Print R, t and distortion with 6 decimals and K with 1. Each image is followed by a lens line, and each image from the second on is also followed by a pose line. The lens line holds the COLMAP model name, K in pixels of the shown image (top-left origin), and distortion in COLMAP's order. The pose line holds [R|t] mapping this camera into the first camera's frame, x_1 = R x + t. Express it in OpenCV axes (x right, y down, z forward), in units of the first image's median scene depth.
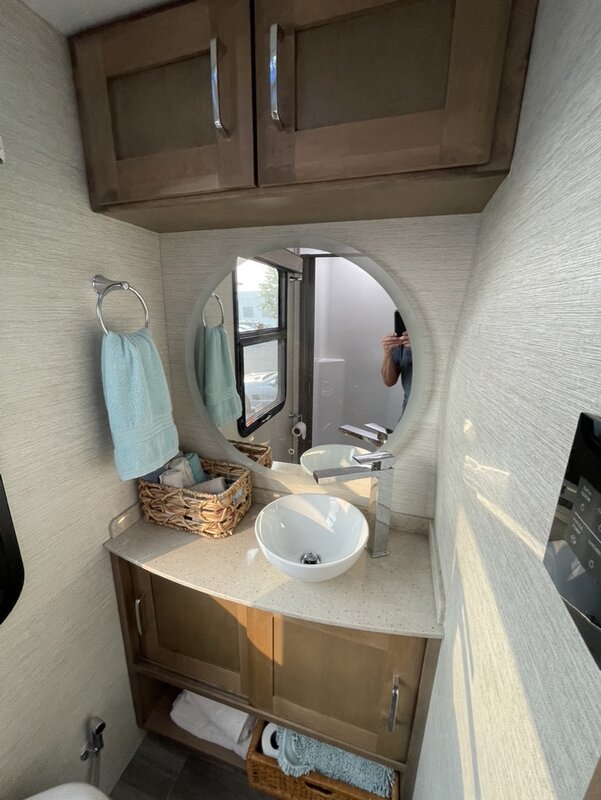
lens RADIAL K [[325.4, 0, 301.3], [0, 325.4, 400.6], [0, 0, 1]] dist [-0.002530, 0.000781]
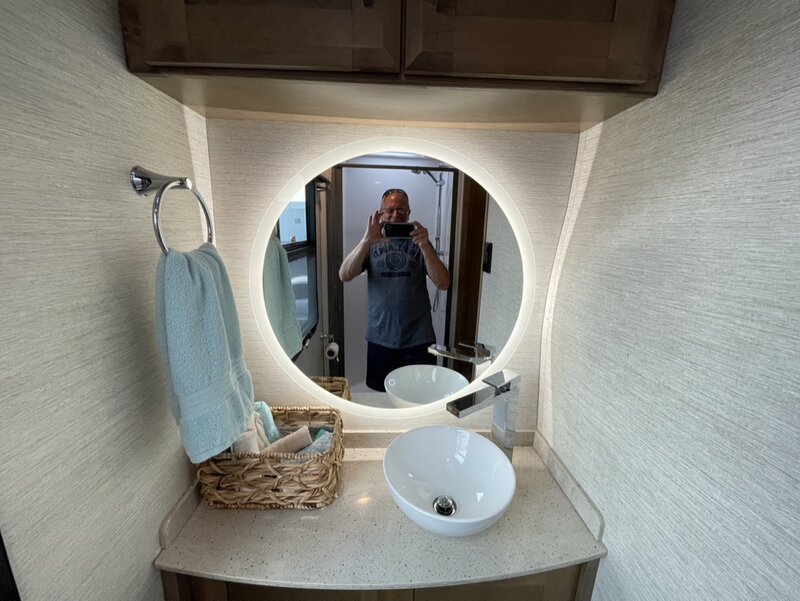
lens RADIAL K [[325.4, 0, 398.9], [0, 325.4, 301.7], [0, 0, 1]] dist [-0.002530, 0.000781]
pose [[0.943558, -0.065214, 0.324725, -0.300273], [0.076516, 0.996822, -0.022143, -0.041194], [-0.322249, 0.045740, 0.945549, 0.168814]]
